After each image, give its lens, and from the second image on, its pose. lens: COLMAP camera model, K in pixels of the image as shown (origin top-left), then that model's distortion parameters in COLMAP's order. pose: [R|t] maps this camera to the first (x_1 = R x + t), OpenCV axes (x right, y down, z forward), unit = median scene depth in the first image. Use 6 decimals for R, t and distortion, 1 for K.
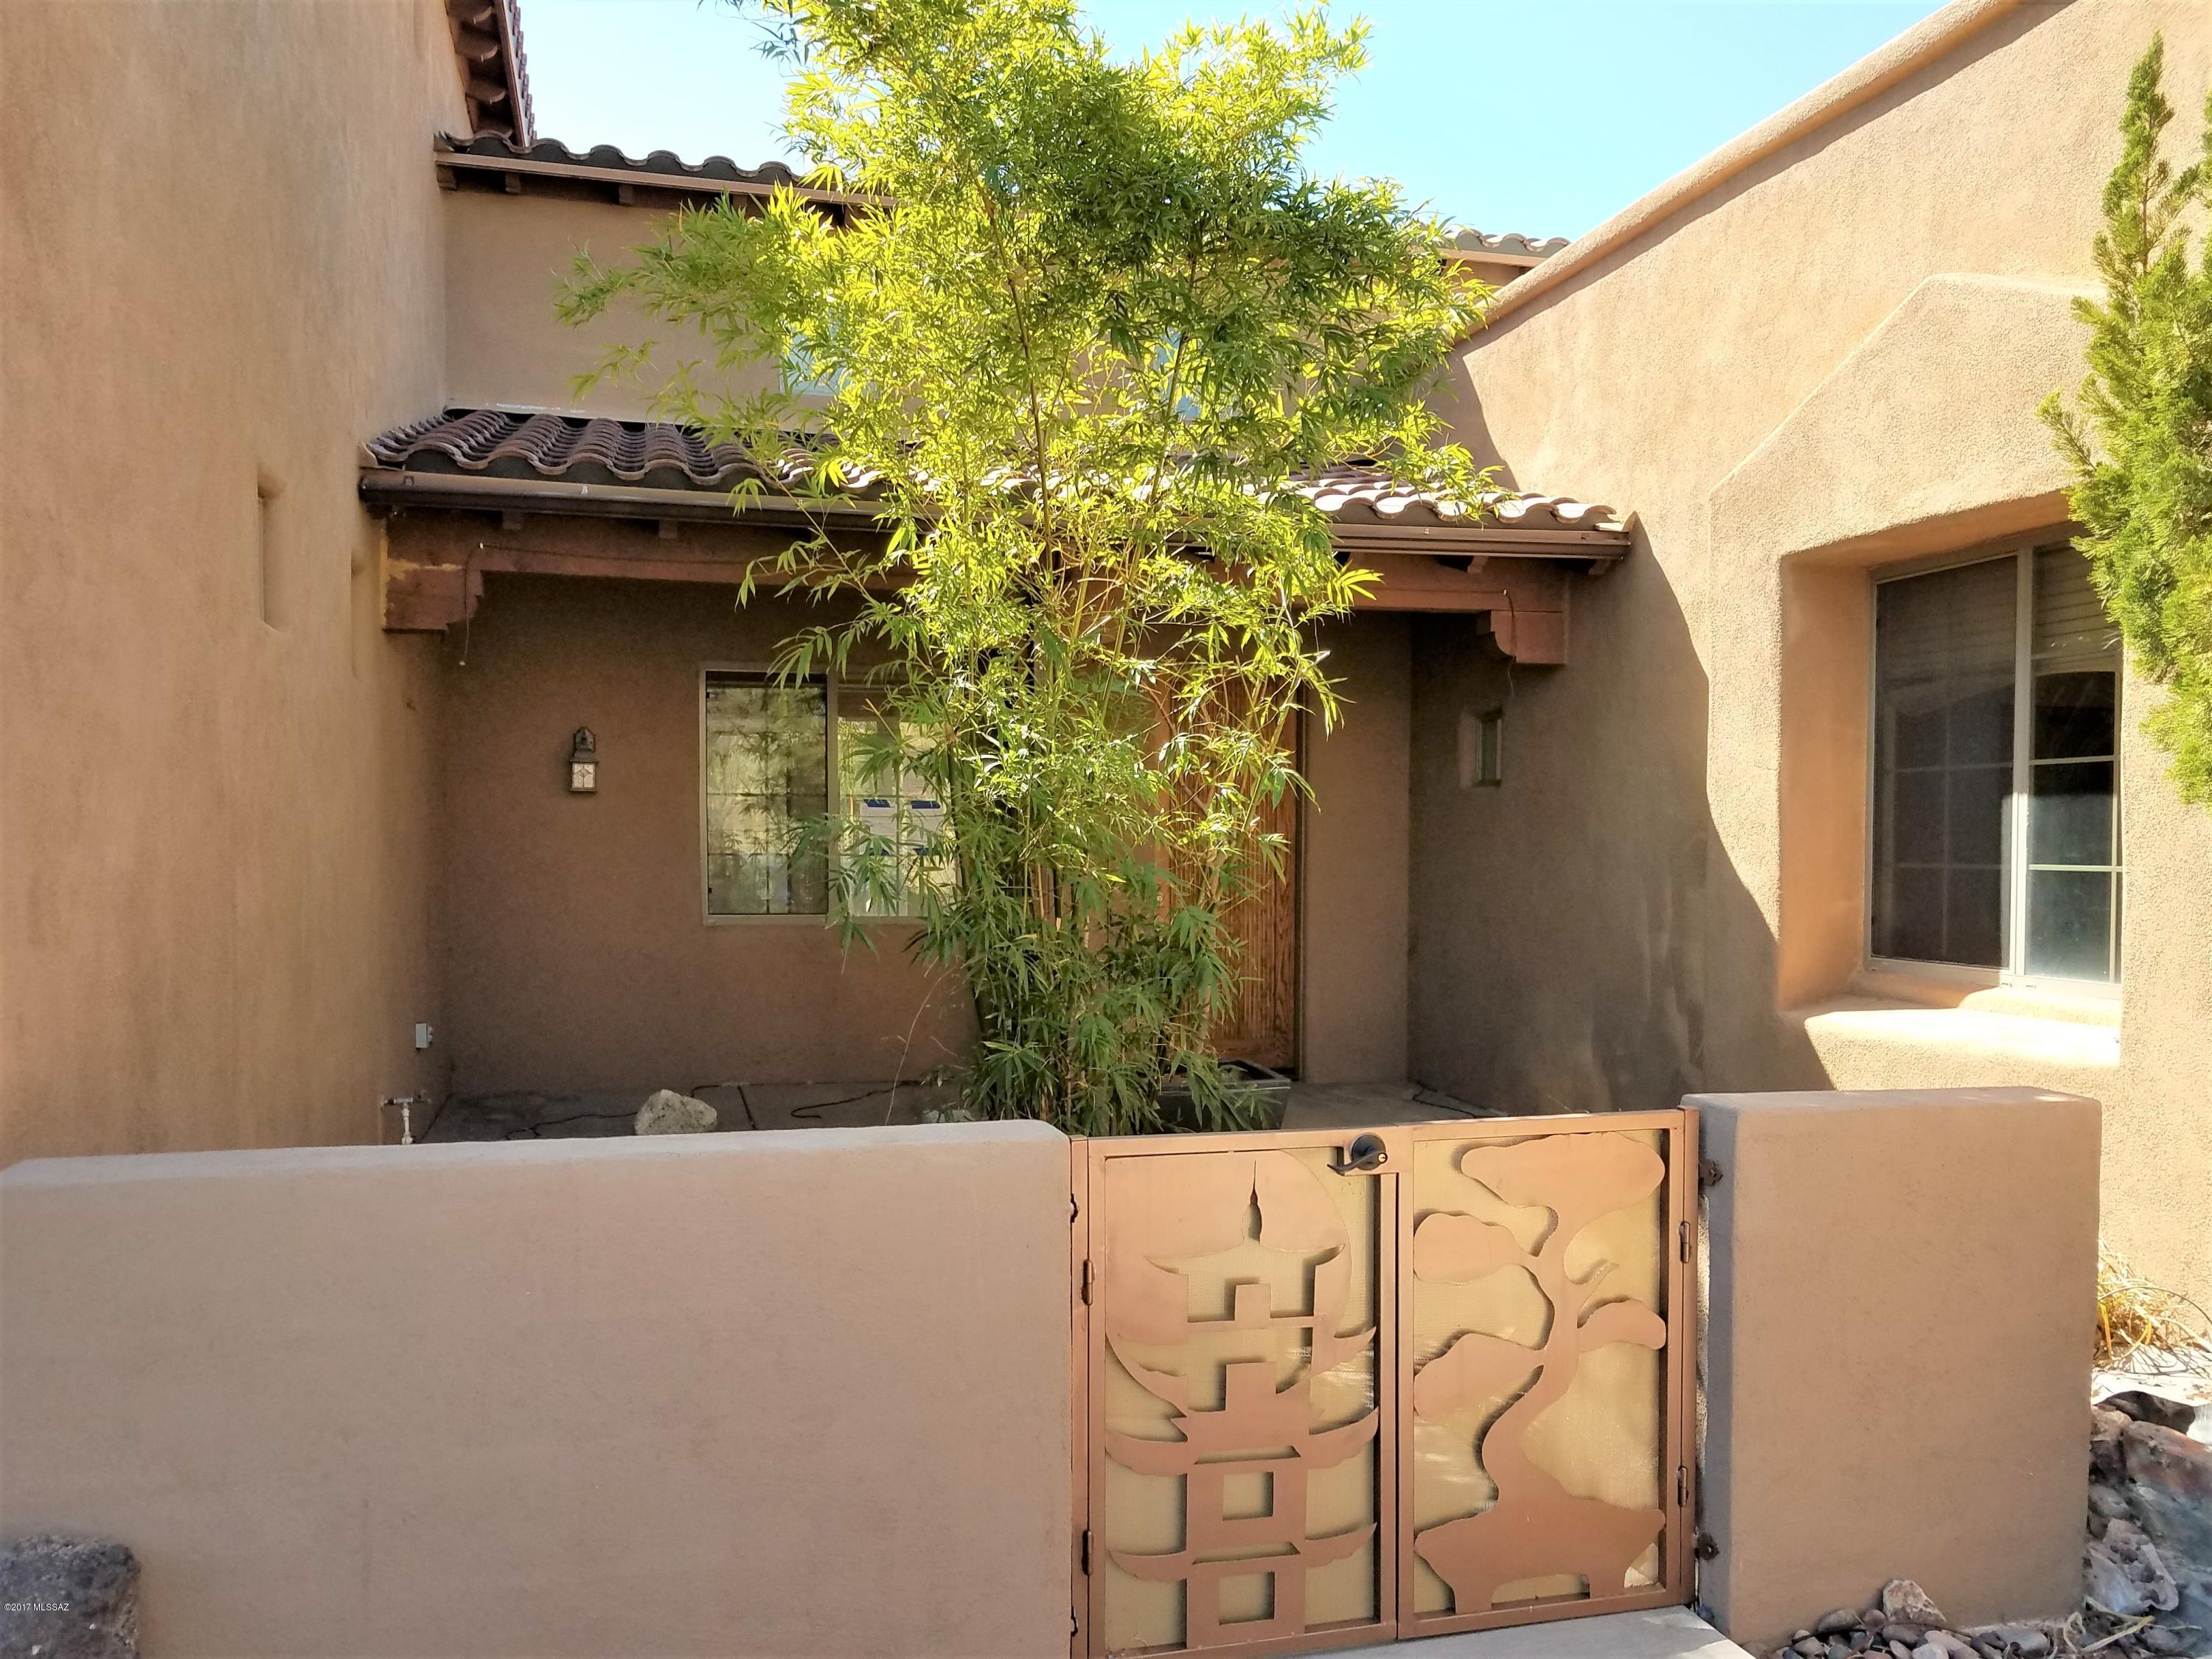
lens RADIAL K [[1738.2, 0, 1110.0], [0, 1738.2, 838.4], [0, 0, 1]] dist [0.021710, -0.012518]
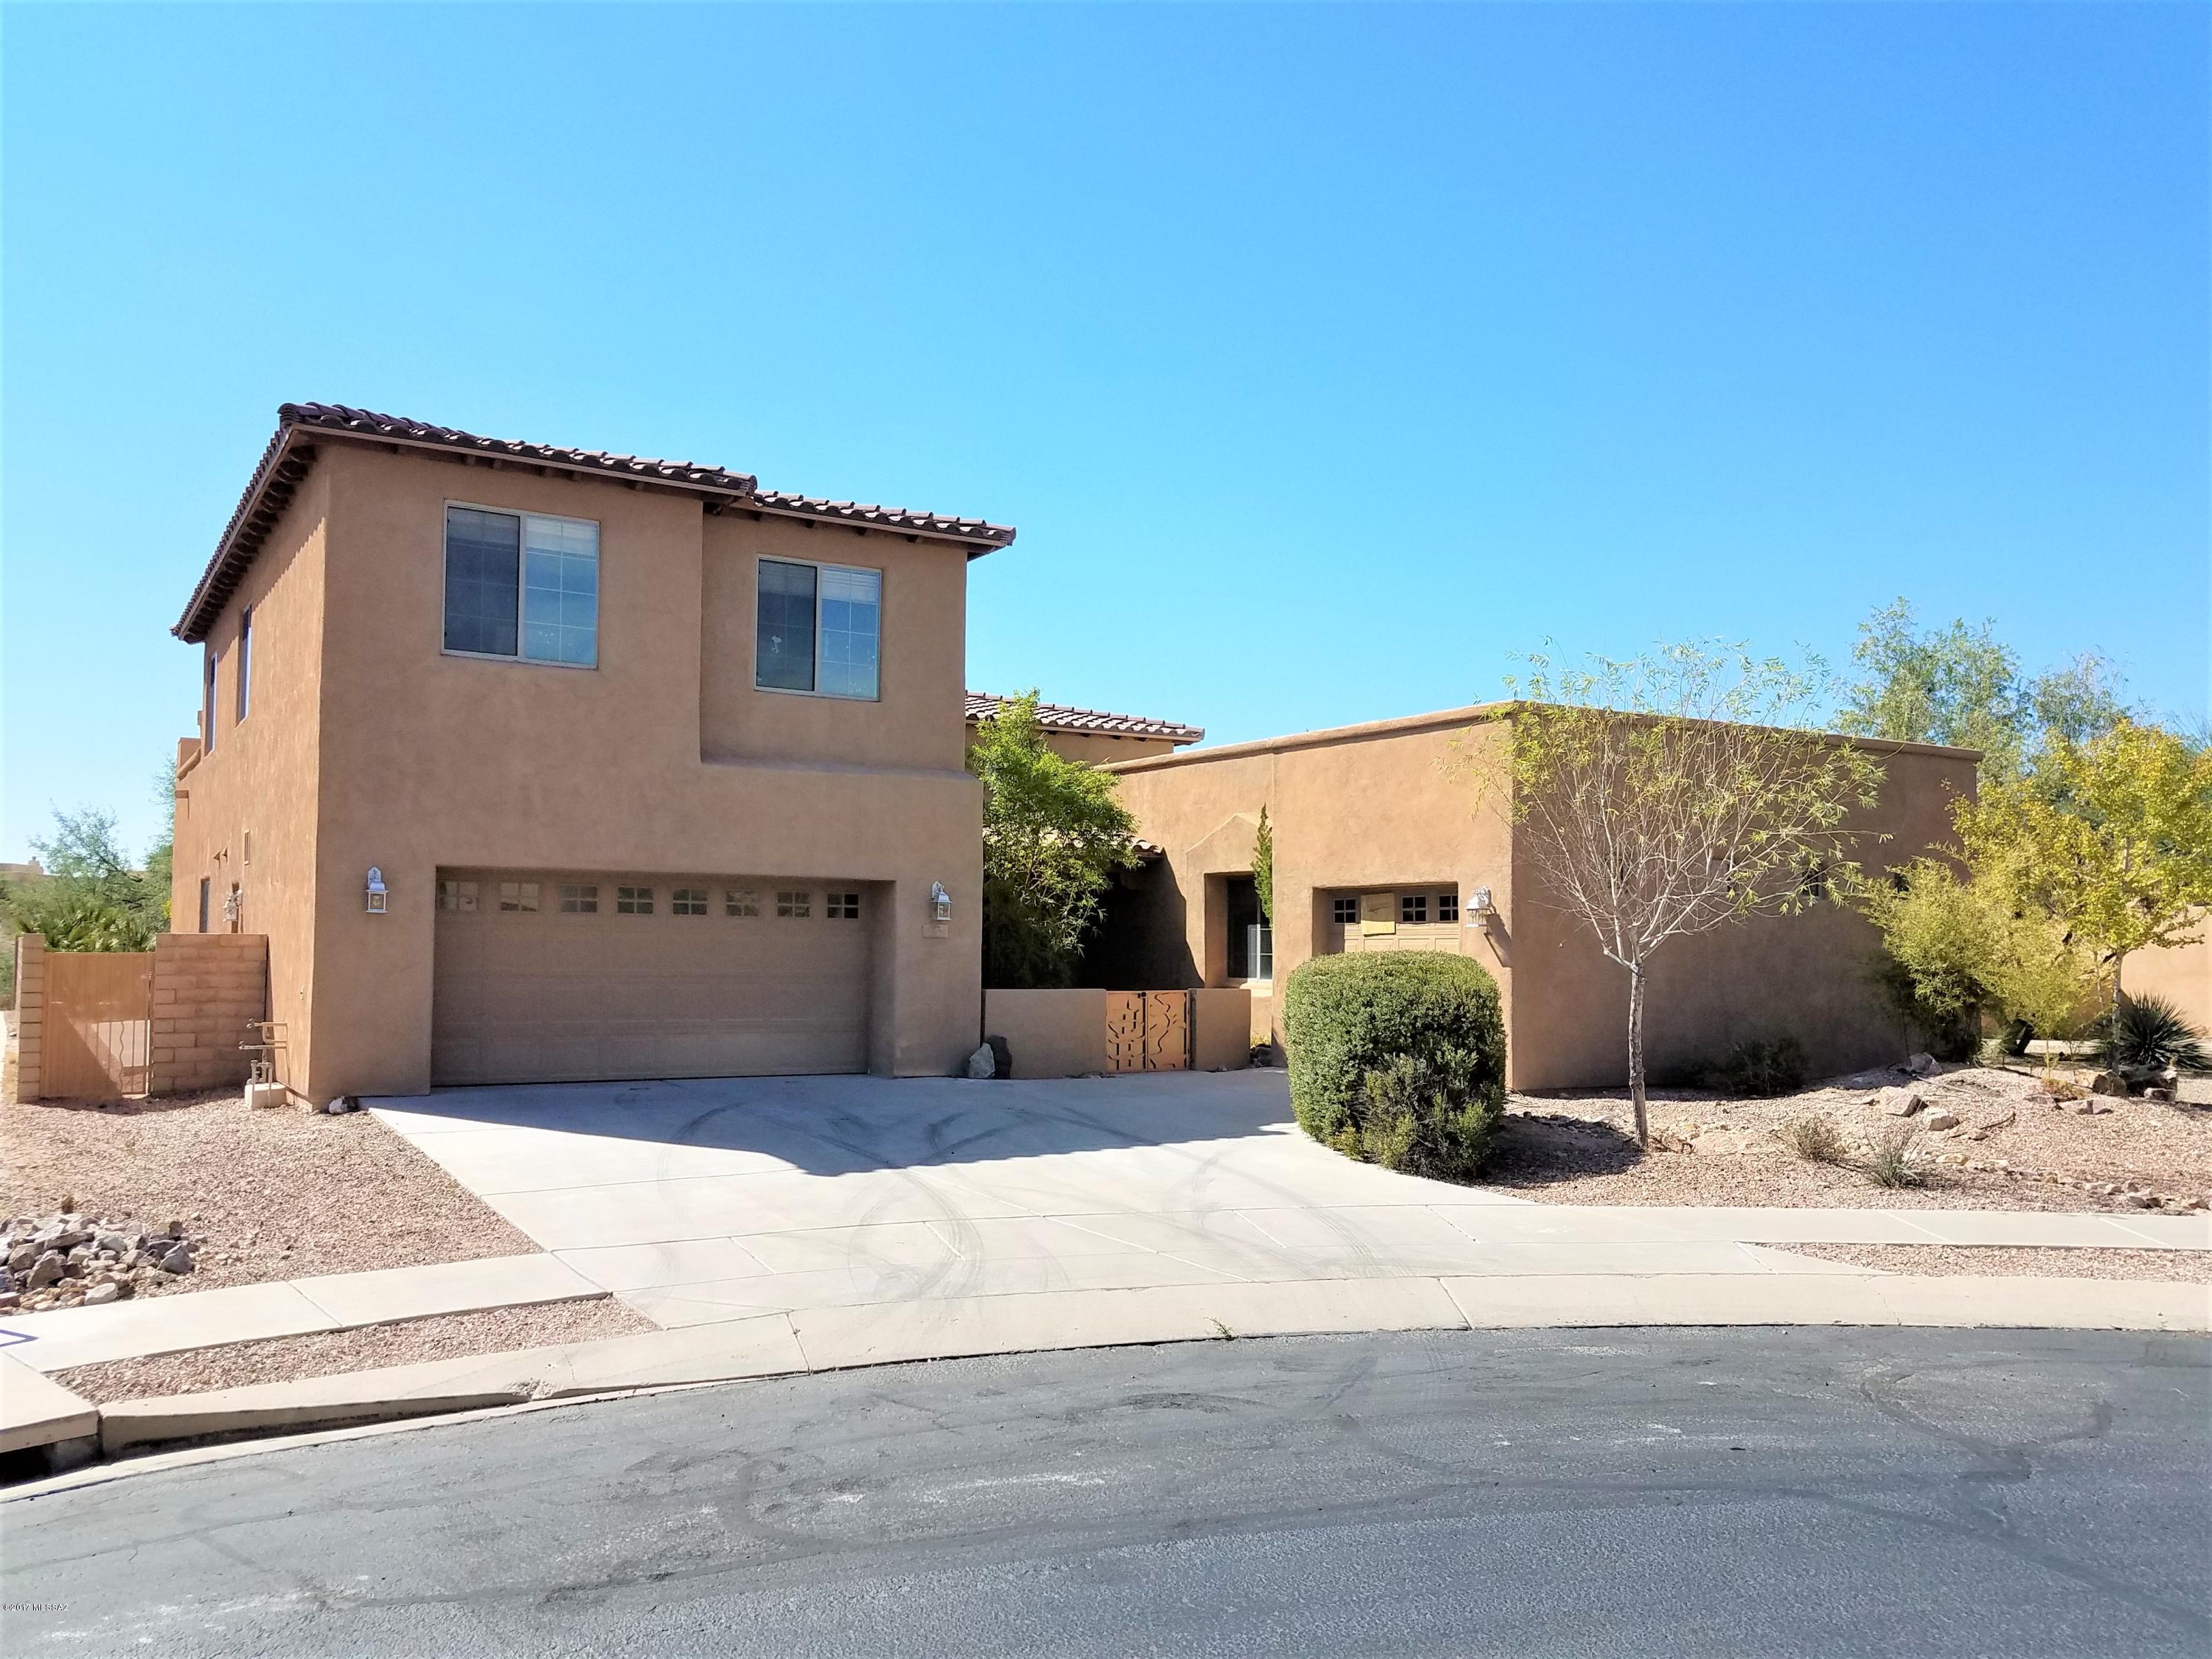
lens RADIAL K [[1738.2, 0, 1103.8], [0, 1738.2, 831.1], [0, 0, 1]] dist [0.021710, -0.012518]
pose [[0.954307, 0.019160, 0.298213, -1.030755], [0.000410, 0.997858, -0.065422, -0.001761], [-0.298828, 0.062555, 0.952255, -2.746876]]
